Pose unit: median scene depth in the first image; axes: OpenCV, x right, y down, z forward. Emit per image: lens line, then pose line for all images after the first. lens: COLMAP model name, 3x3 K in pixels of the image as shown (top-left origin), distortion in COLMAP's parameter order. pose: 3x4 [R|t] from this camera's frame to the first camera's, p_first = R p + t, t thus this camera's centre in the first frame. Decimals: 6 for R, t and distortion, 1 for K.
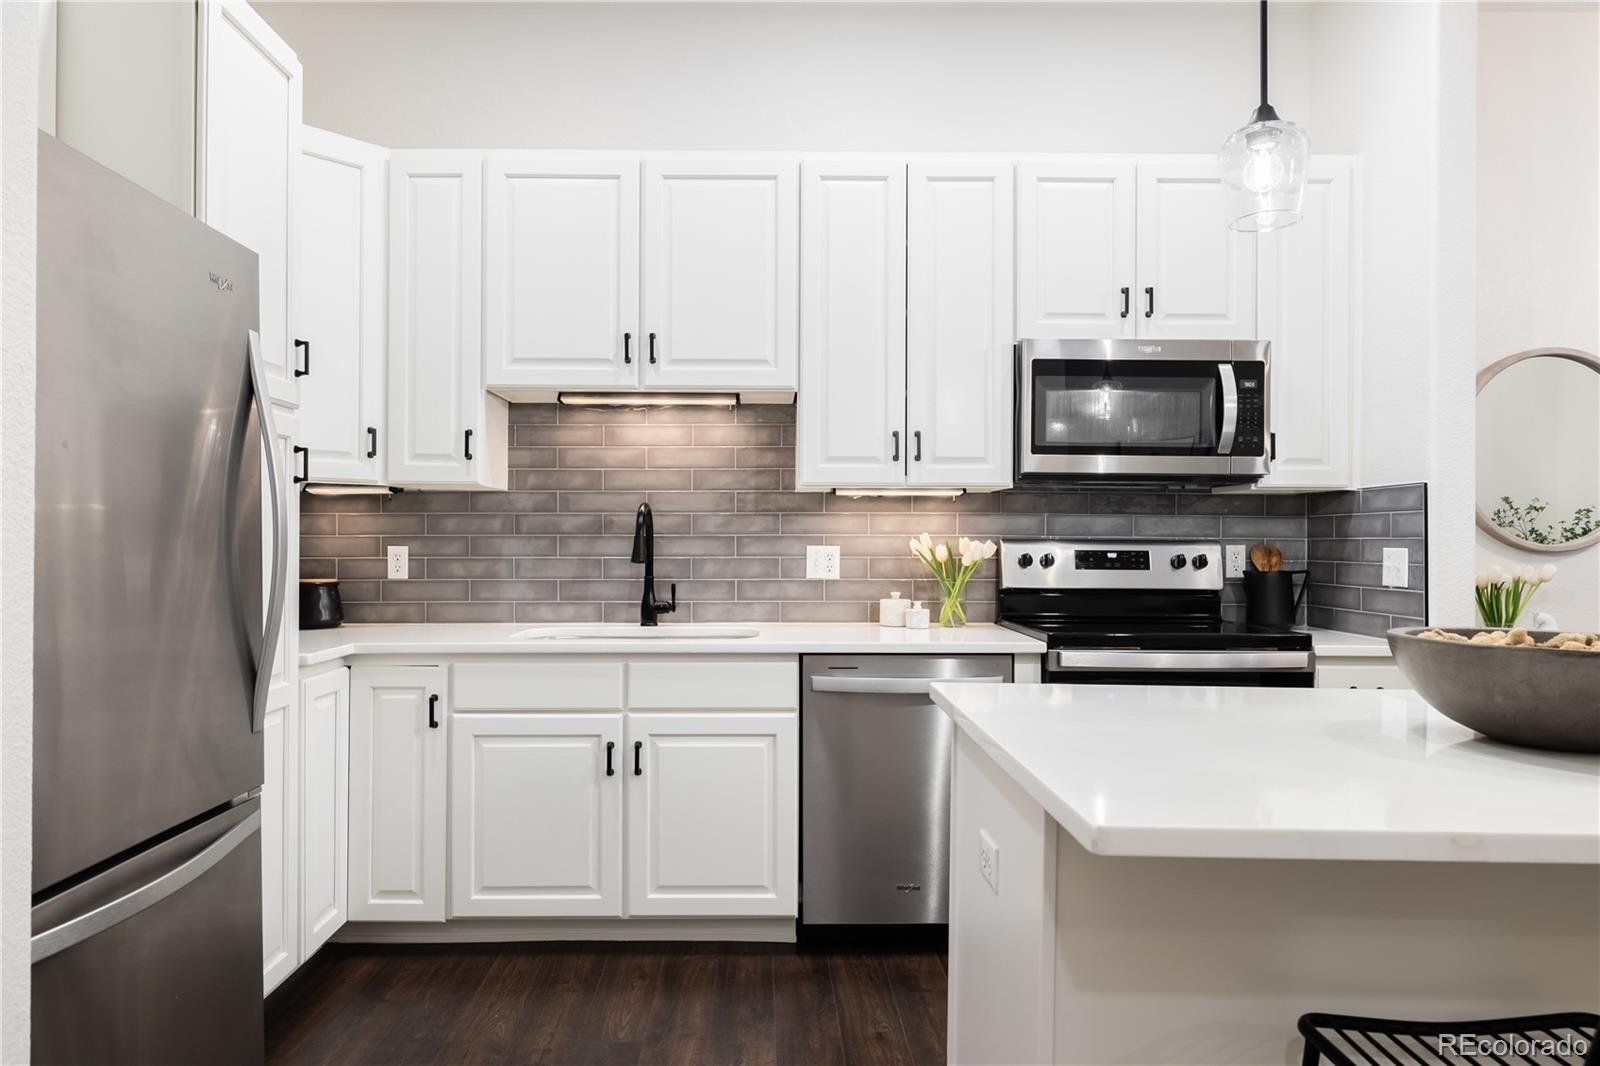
lens RADIAL K [[1007.0, 0, 800.0], [0, 1007.0, 533.0], [0, 0, 1]] dist [-0.000685, -0.000493]
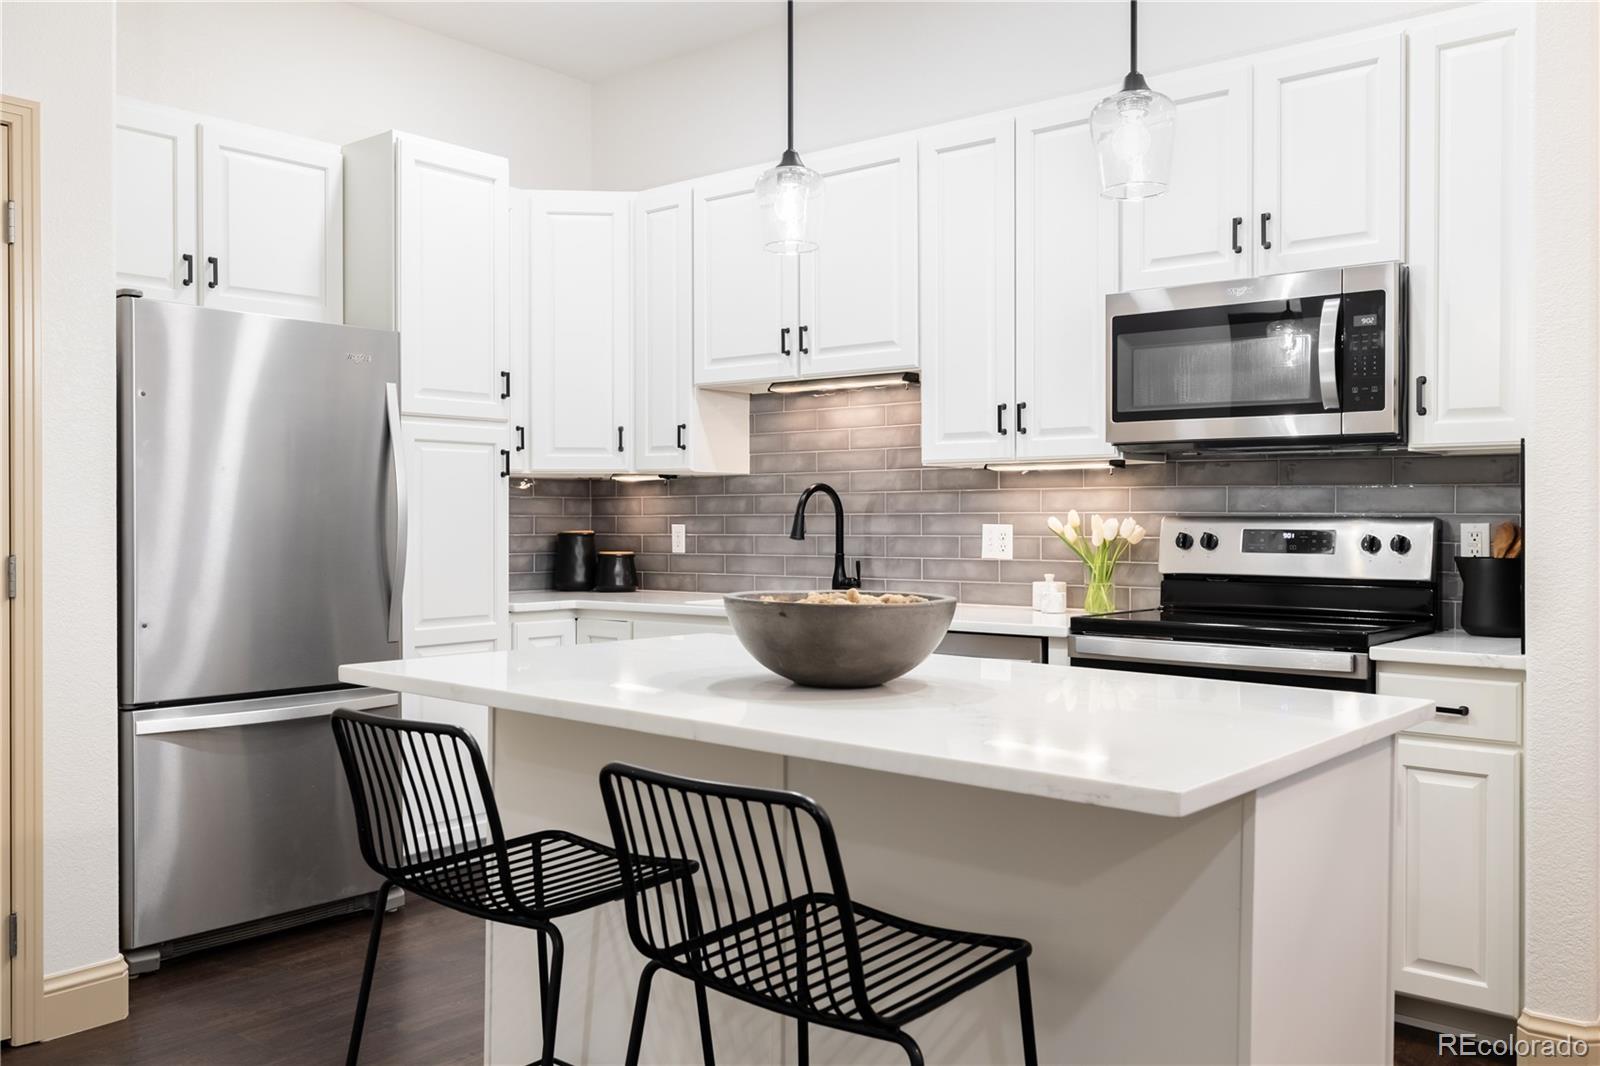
lens RADIAL K [[1401.6, 0, 800.0], [0, 1401.6, 533.0], [0, 0, 1]] dist [0.004098, 0.000400]
pose [[0.753155, 0.003690, -0.657833, 0.764158], [0.005502, 0.999914, 0.011908, 0.004291], [0.657821, -0.012588, 0.753069, -0.121106]]
